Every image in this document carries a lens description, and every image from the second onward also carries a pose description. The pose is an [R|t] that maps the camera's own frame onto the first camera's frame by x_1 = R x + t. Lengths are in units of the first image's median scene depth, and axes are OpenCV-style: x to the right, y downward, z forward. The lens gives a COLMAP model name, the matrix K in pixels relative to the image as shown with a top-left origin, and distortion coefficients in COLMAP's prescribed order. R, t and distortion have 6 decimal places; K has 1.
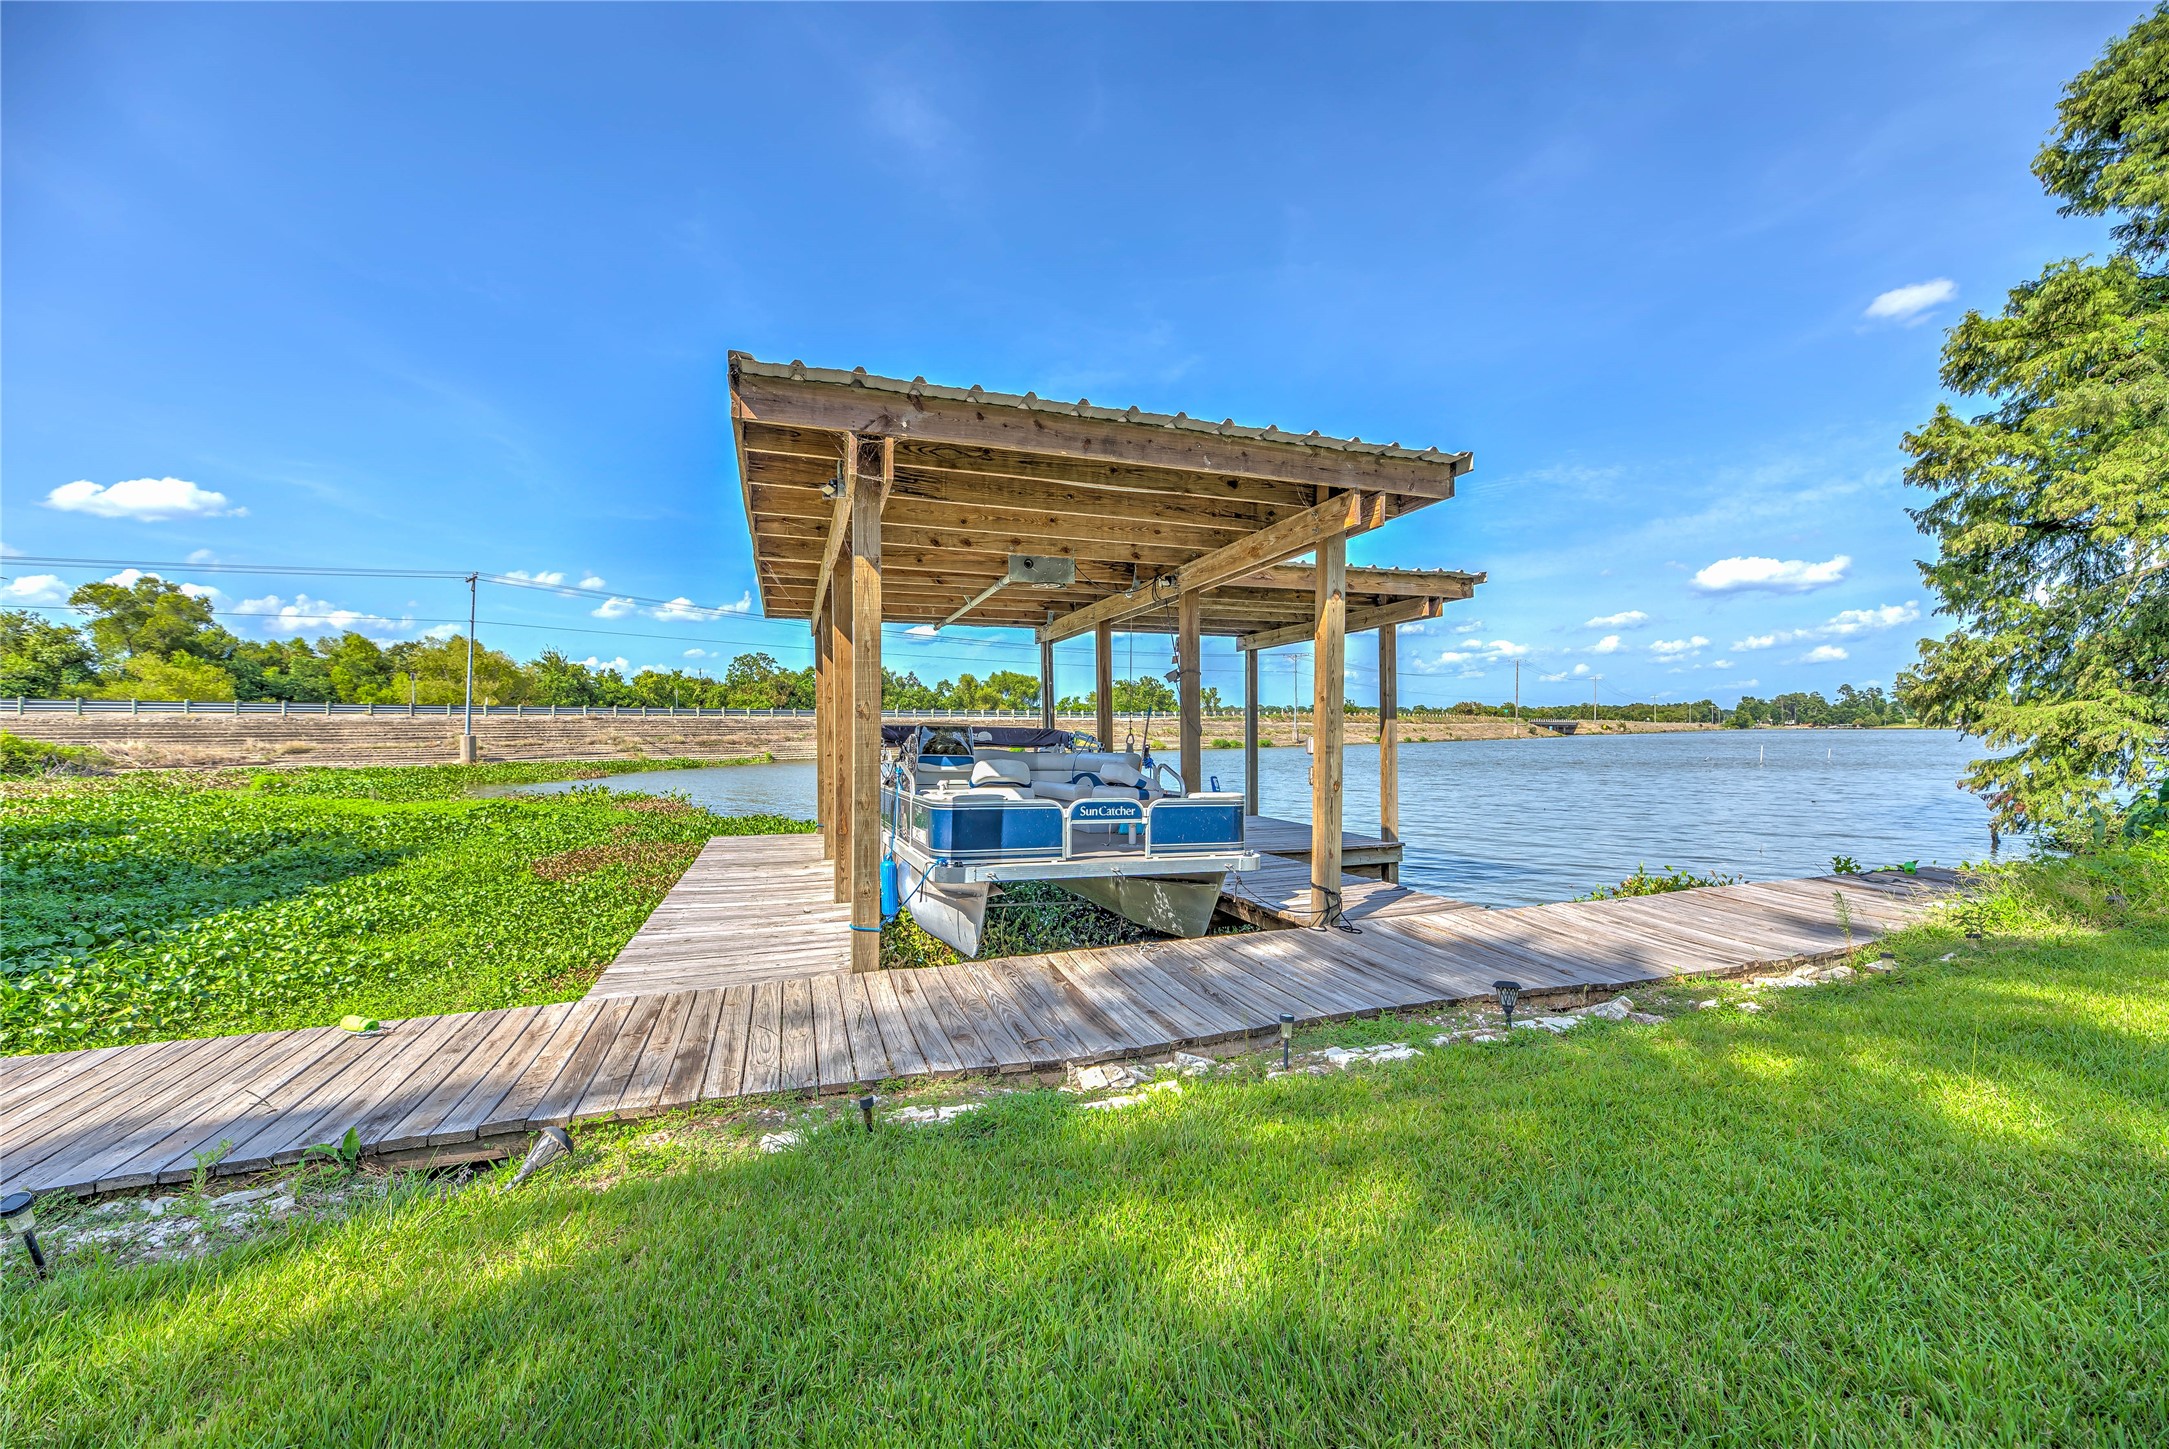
lens RADIAL K [[896.9, 0, 1088.6], [0, 896.9, 723.3], [0, 0, 1]] dist [0.009578, -0.000218]
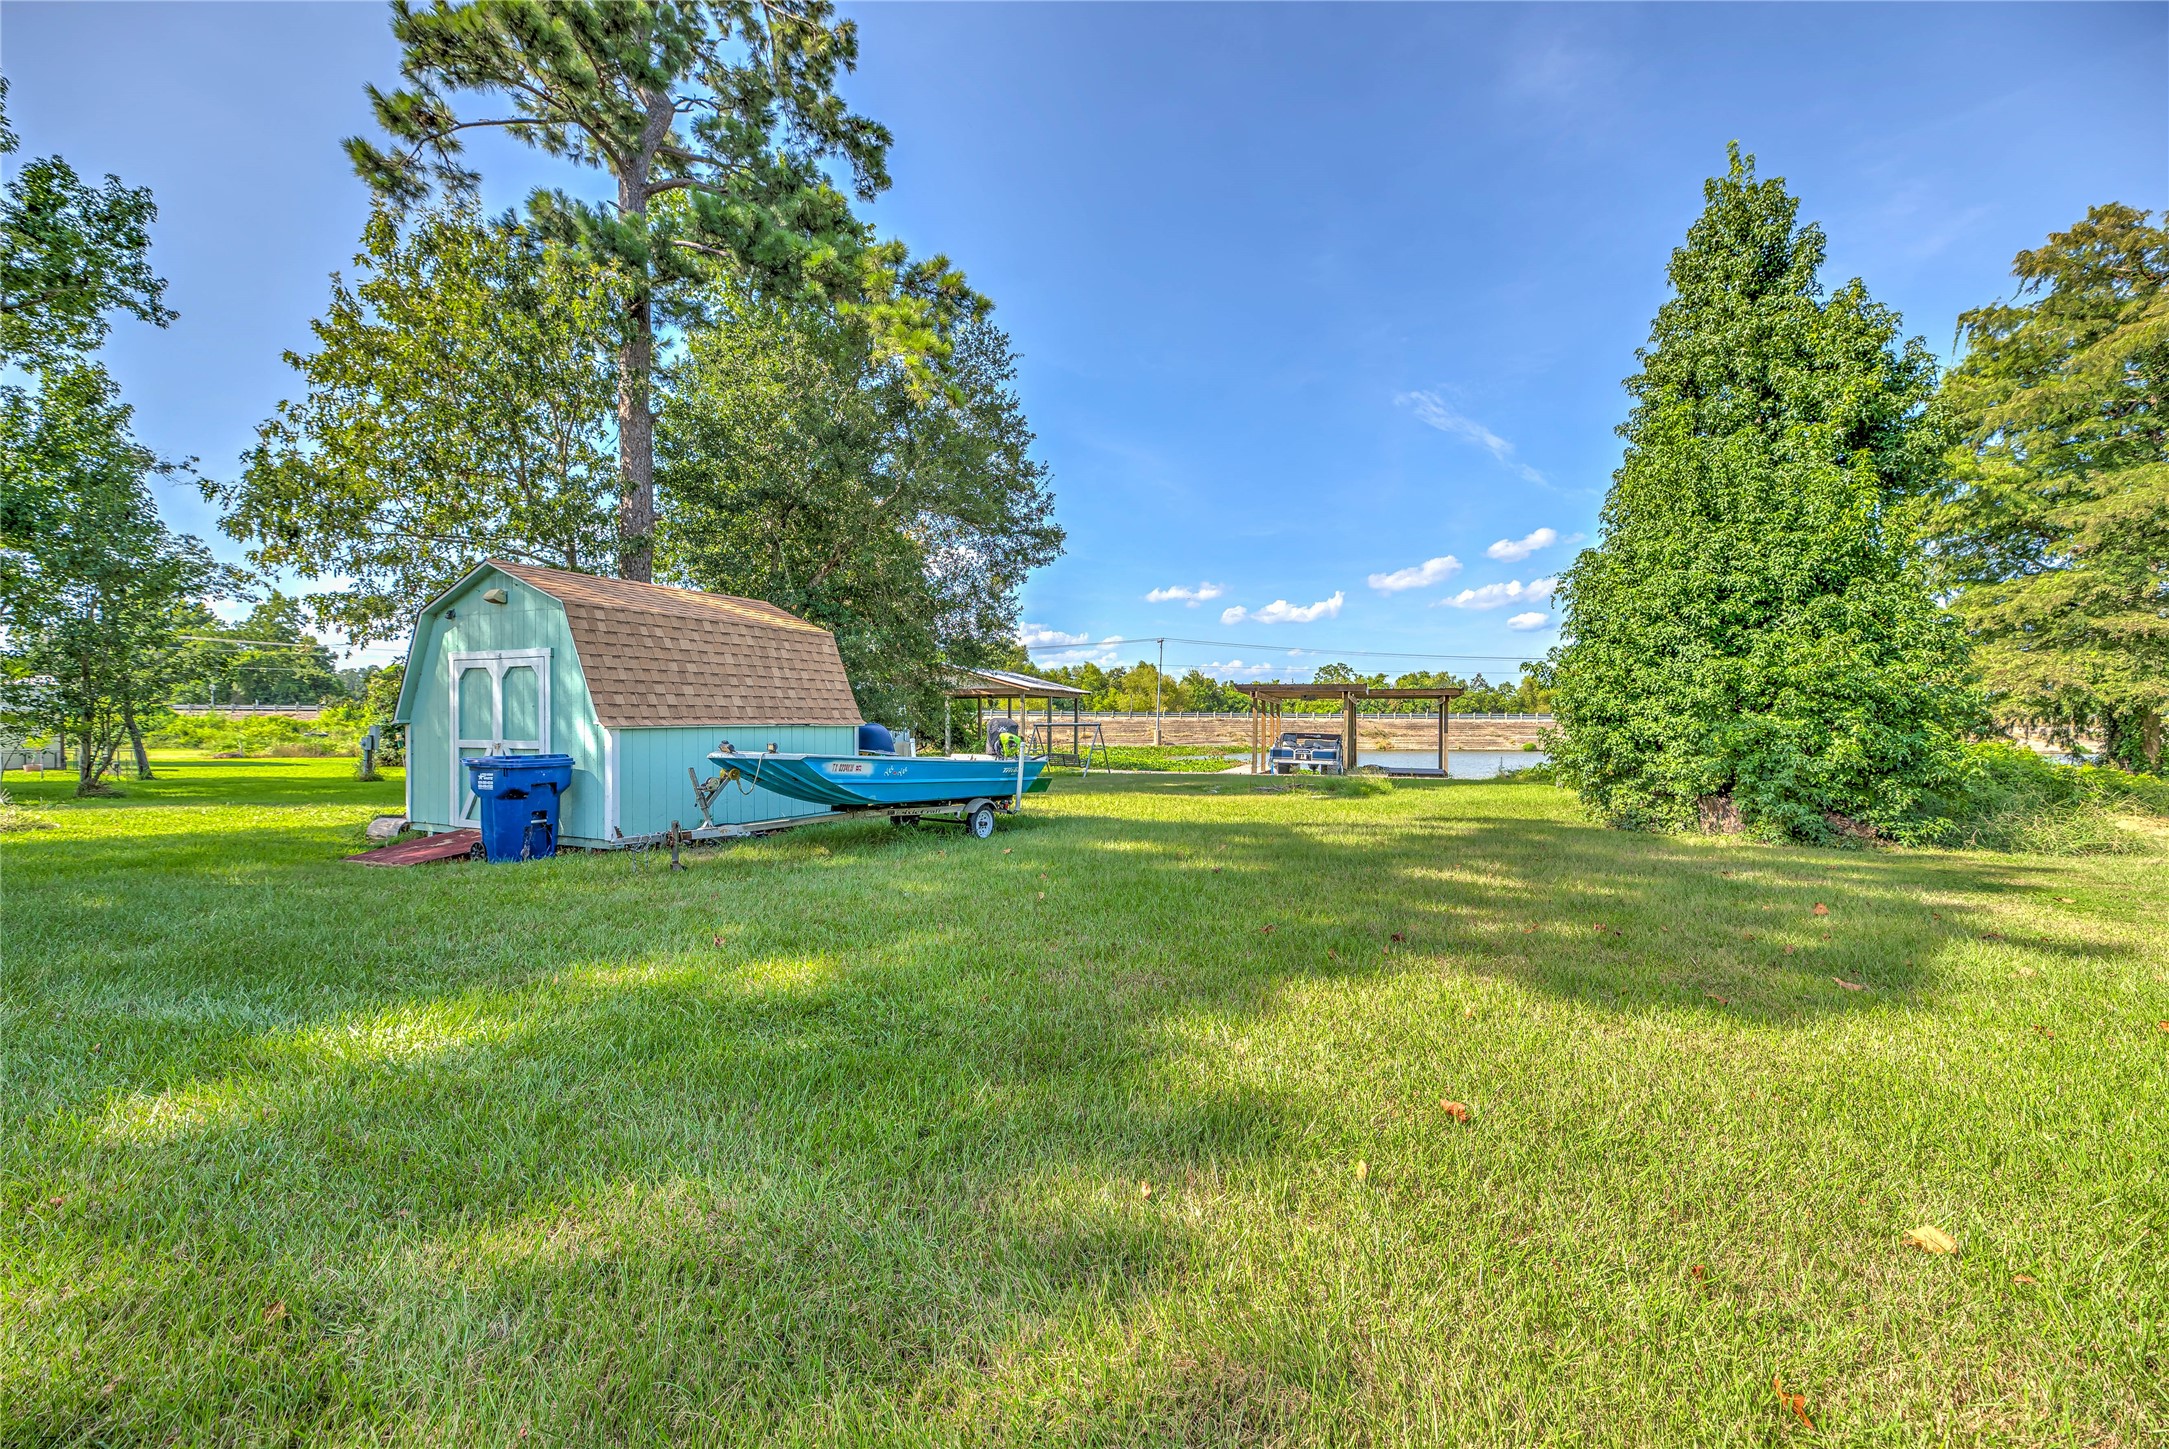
lens RADIAL K [[896.9, 0, 1088.6], [0, 896.9, 723.3], [0, 0, 1]] dist [0.009578, -0.000218]
pose [[0.796591, 0.011974, -0.604399, 0.097069], [-0.007078, 0.999920, 0.010481, -0.005954], [0.604477, -0.004071, 0.796612, -0.174361]]
